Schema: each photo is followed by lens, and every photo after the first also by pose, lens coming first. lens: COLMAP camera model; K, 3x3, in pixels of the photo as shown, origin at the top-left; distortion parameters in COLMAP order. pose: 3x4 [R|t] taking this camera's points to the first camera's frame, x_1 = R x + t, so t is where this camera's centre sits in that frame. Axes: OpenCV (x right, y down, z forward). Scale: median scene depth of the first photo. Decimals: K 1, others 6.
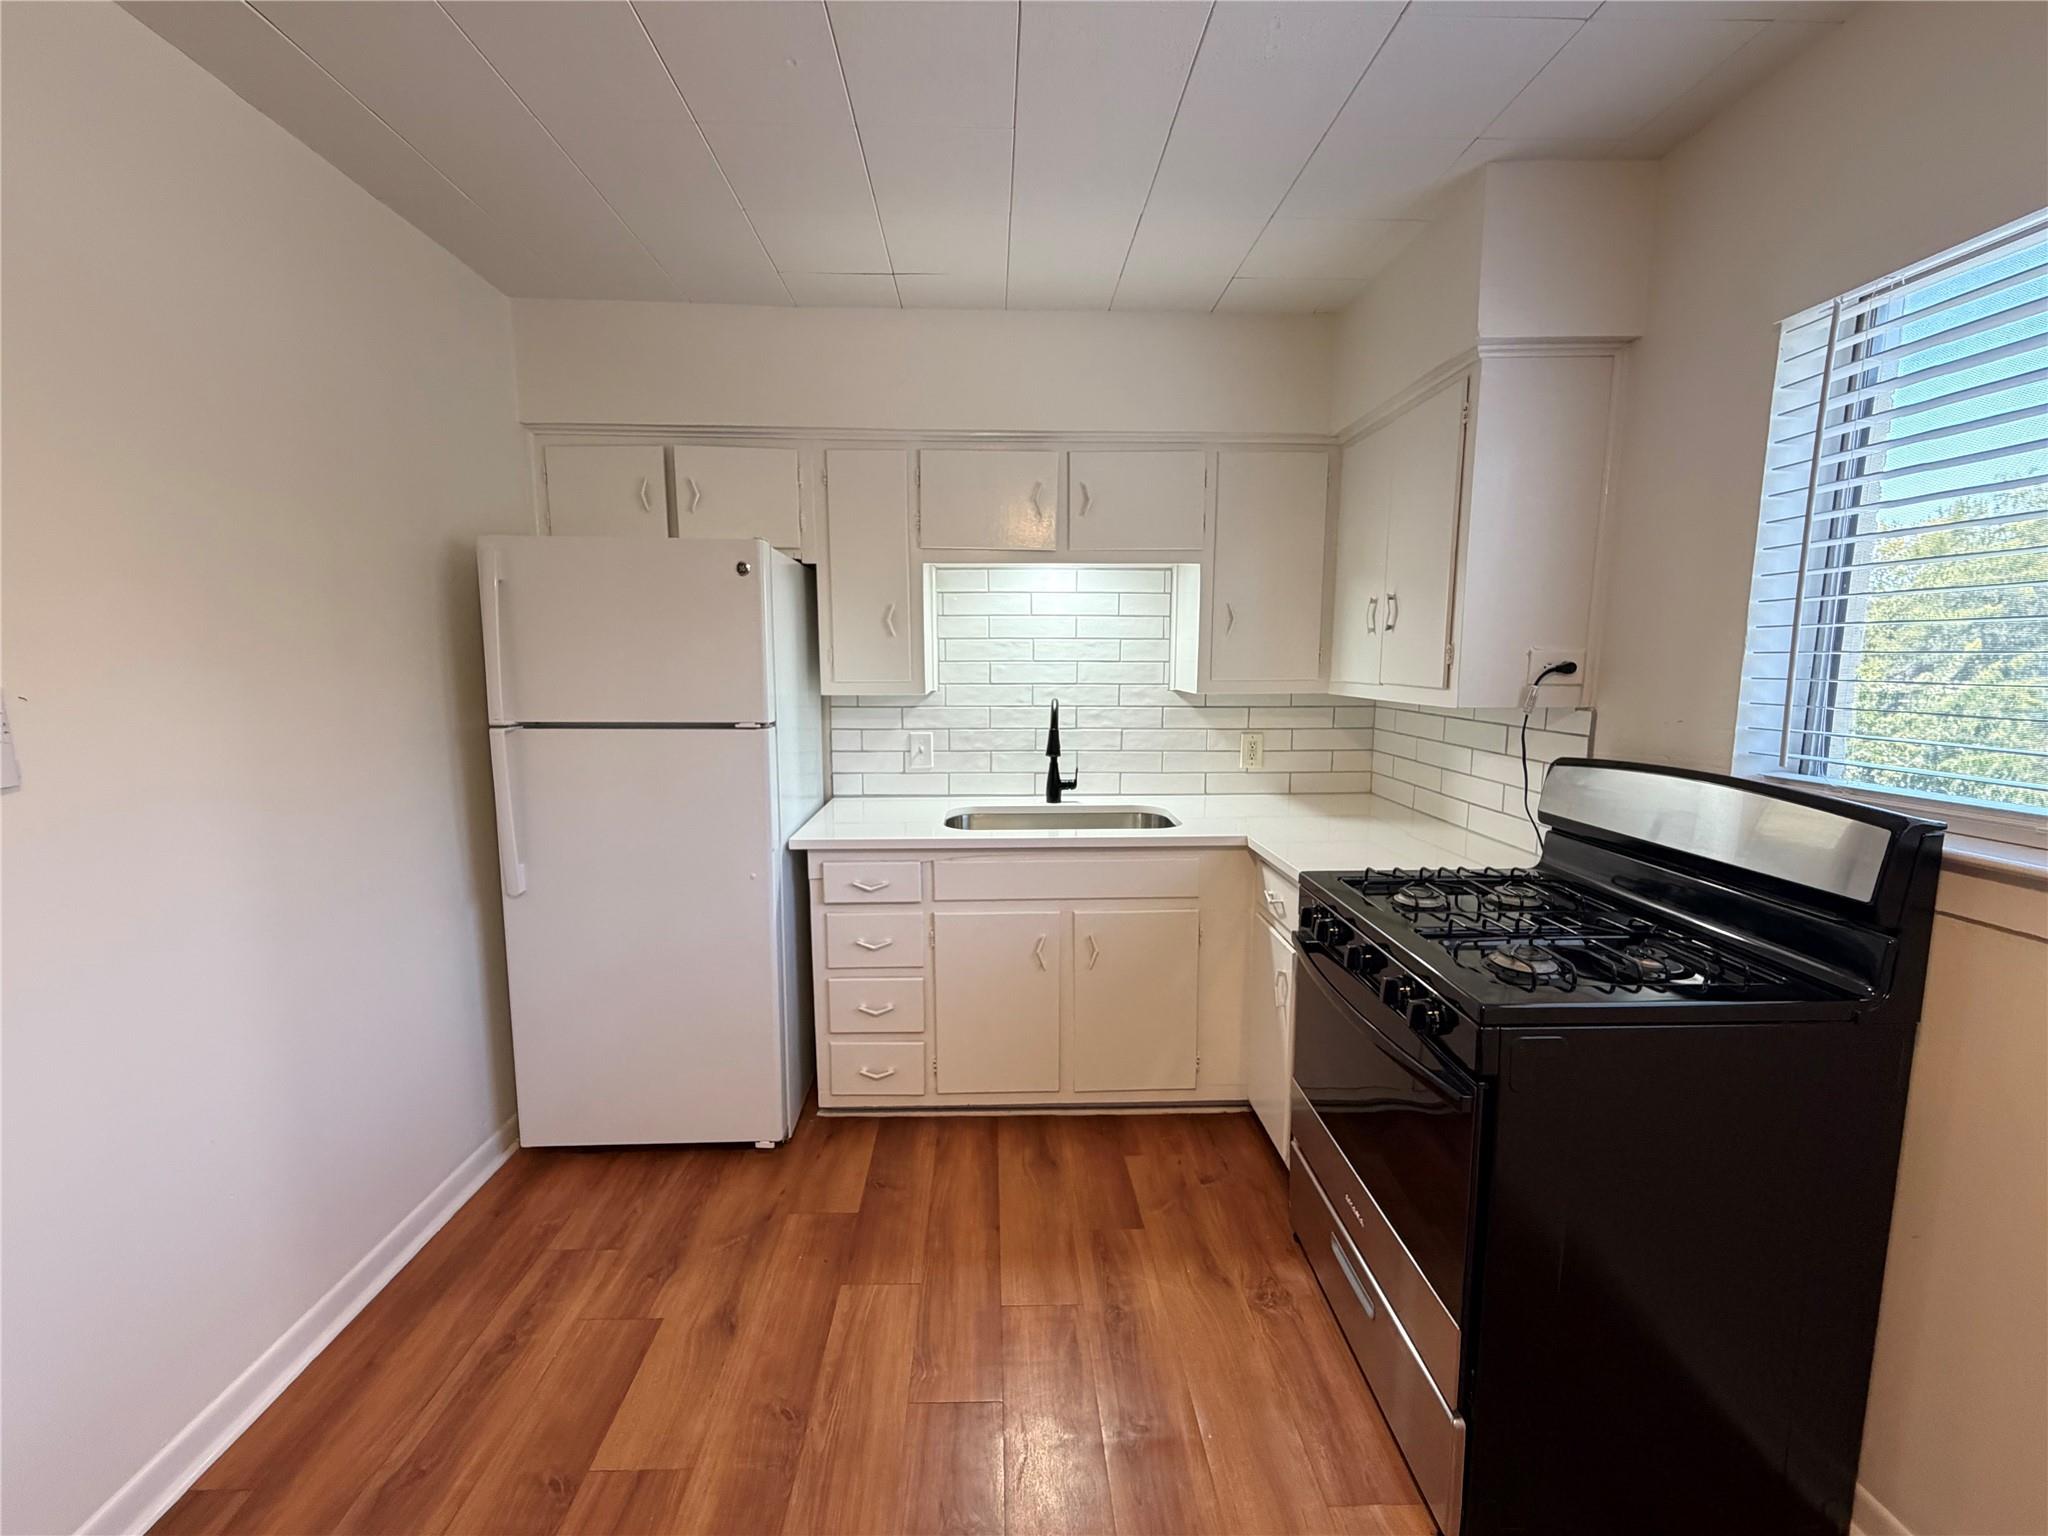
lens RADIAL K [[821.2, 0, 1024.0], [0, 821.2, 768.0], [0, 0, 1]] dist [0.000504, -0.000039]
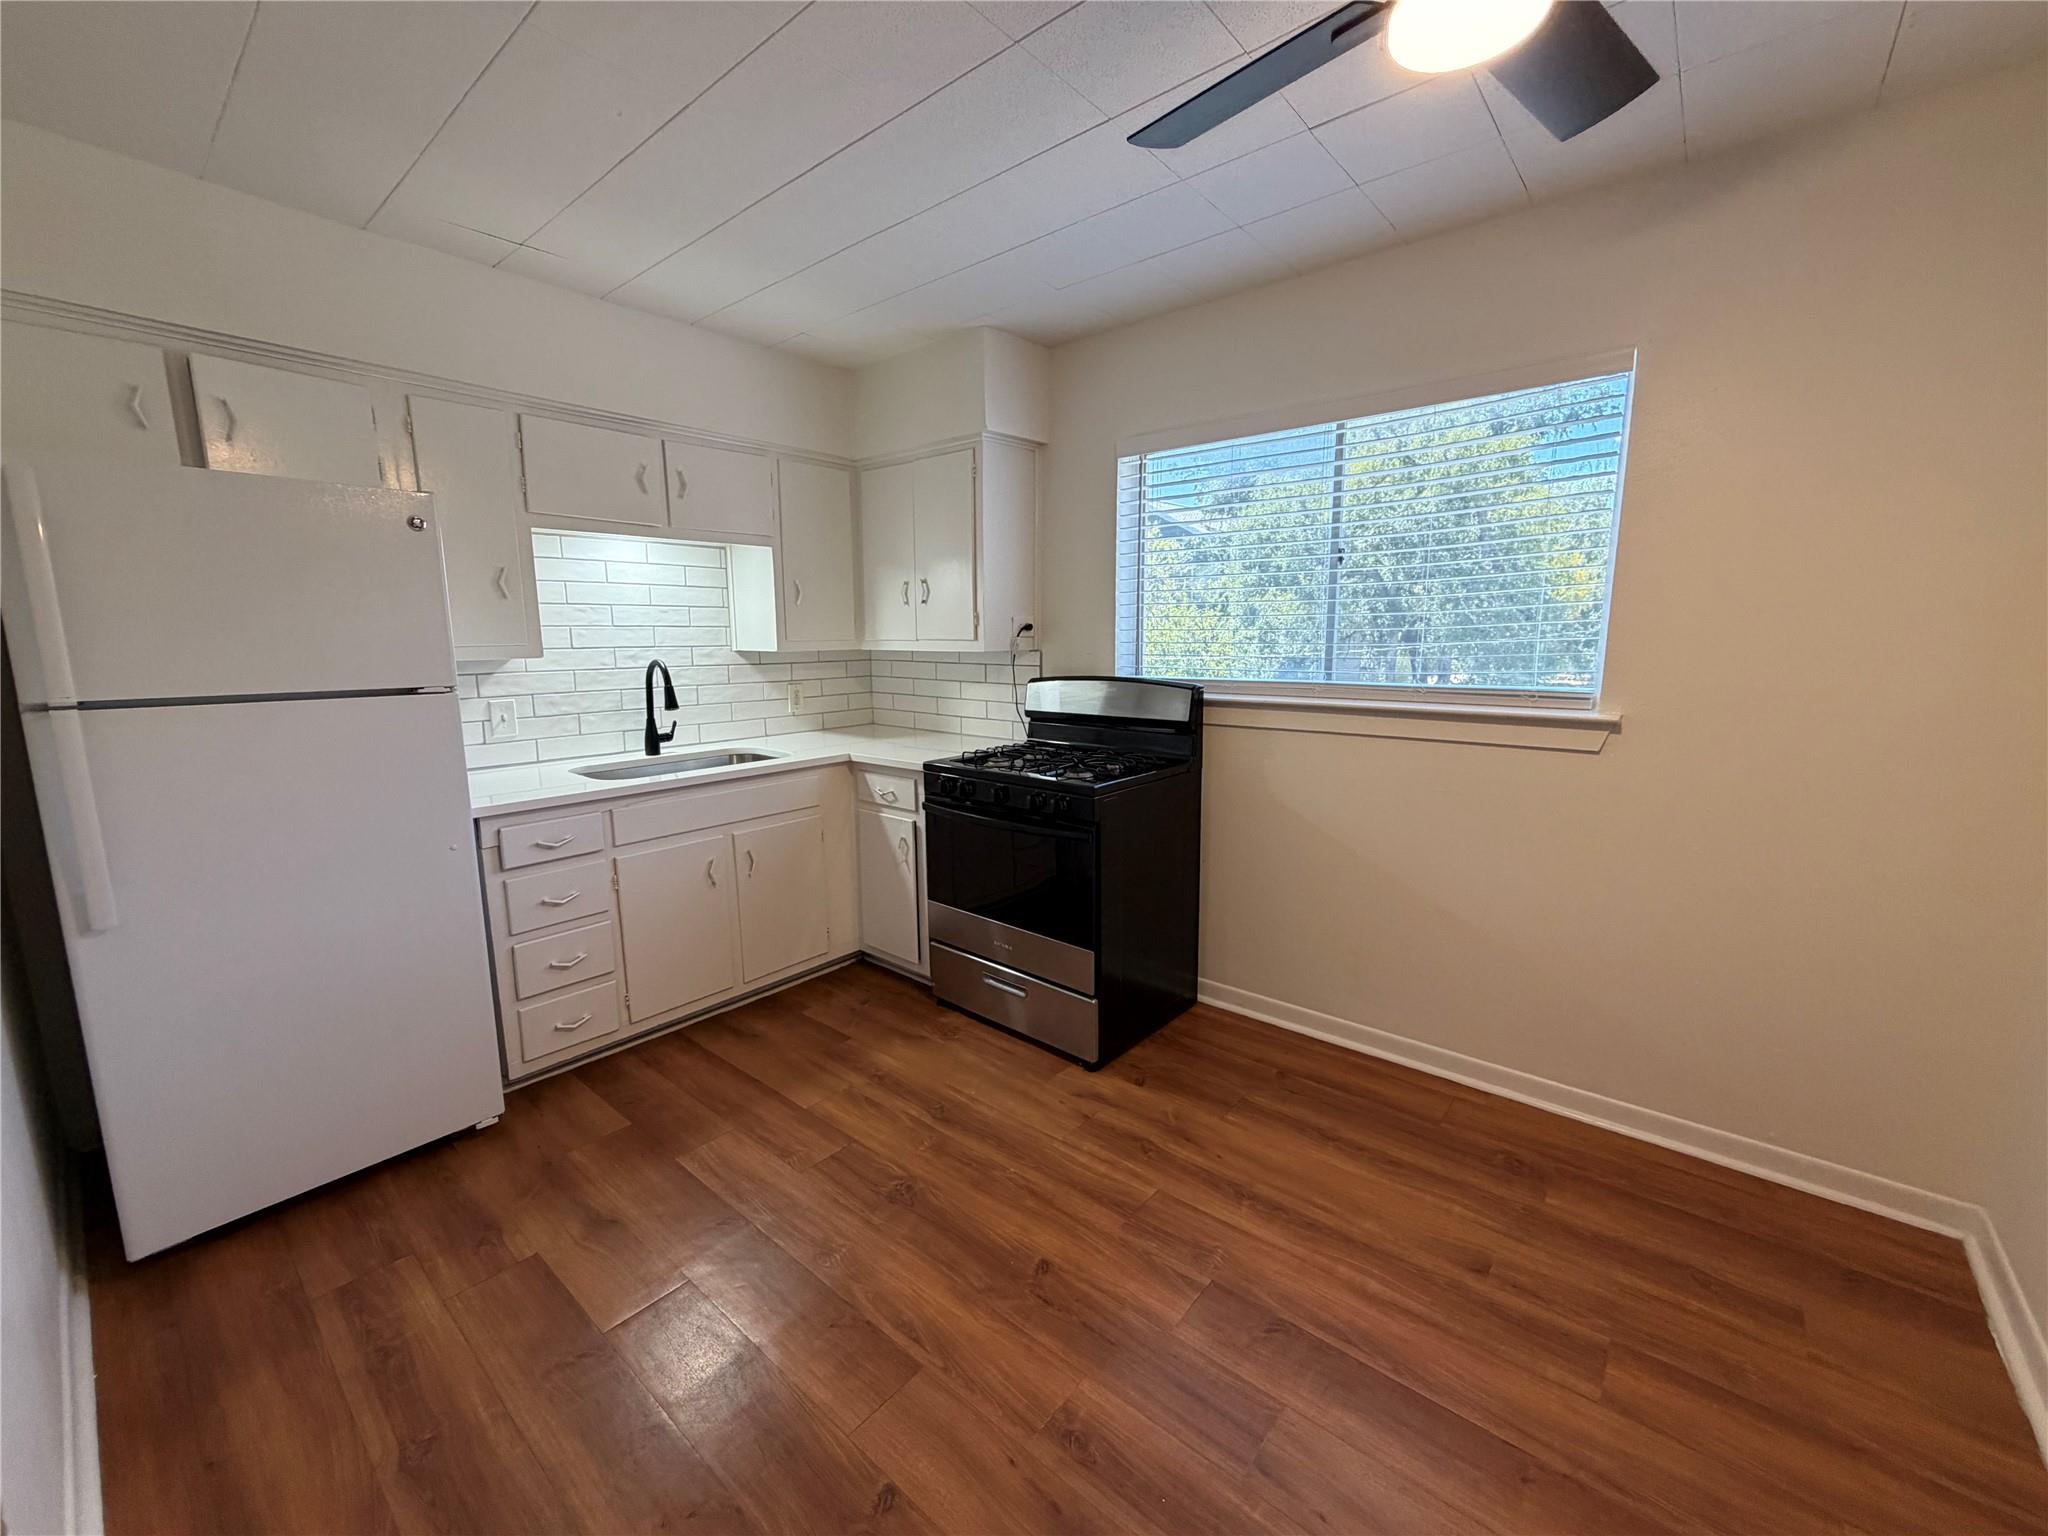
lens RADIAL K [[821.2, 0, 1024.0], [0, 821.2, 768.0], [0, 0, 1]] dist [0.000504, -0.000039]
pose [[0.666504, -0.126174, 0.734747, -0.529834], [0.105412, 0.991622, 0.074664, 0.035172], [-0.738011, 0.027687, 0.674220, -0.129590]]
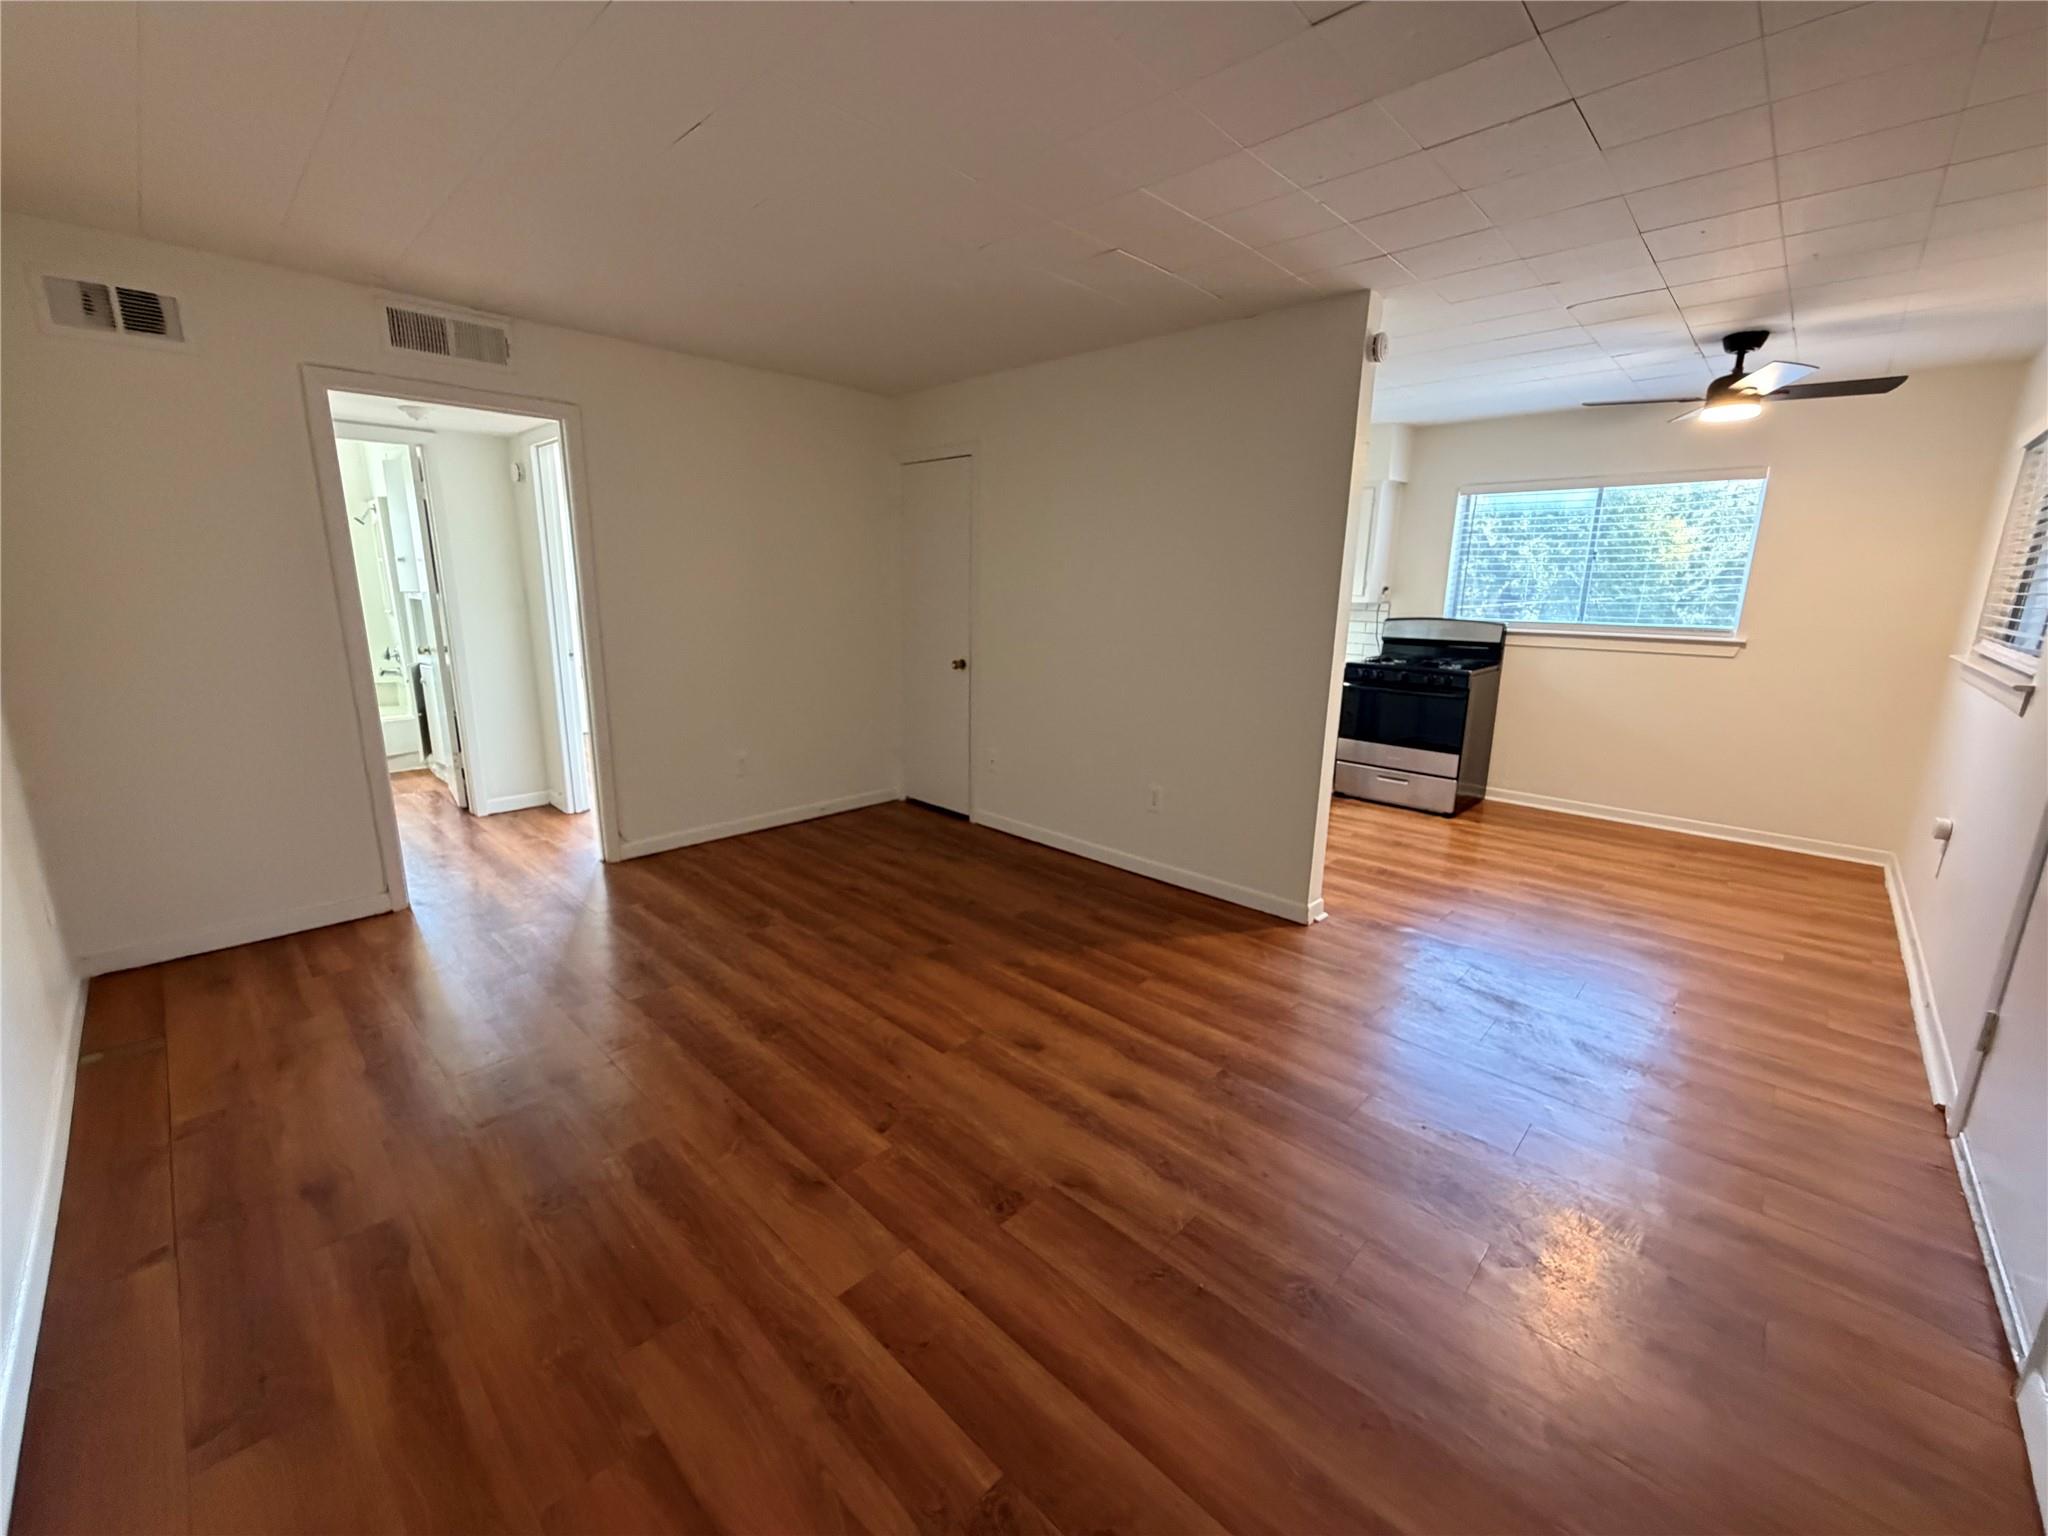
lens RADIAL K [[828.3, 0, 1024.0], [0, 828.3, 768.0], [0, 0, 1]] dist [-0.001754, -0.000094]
pose [[0.710286, -0.146597, 0.688478, -1.977399], [0.080978, 0.988597, 0.126959, 0.028905], [-0.699239, -0.034425, 0.714058, -0.215228]]
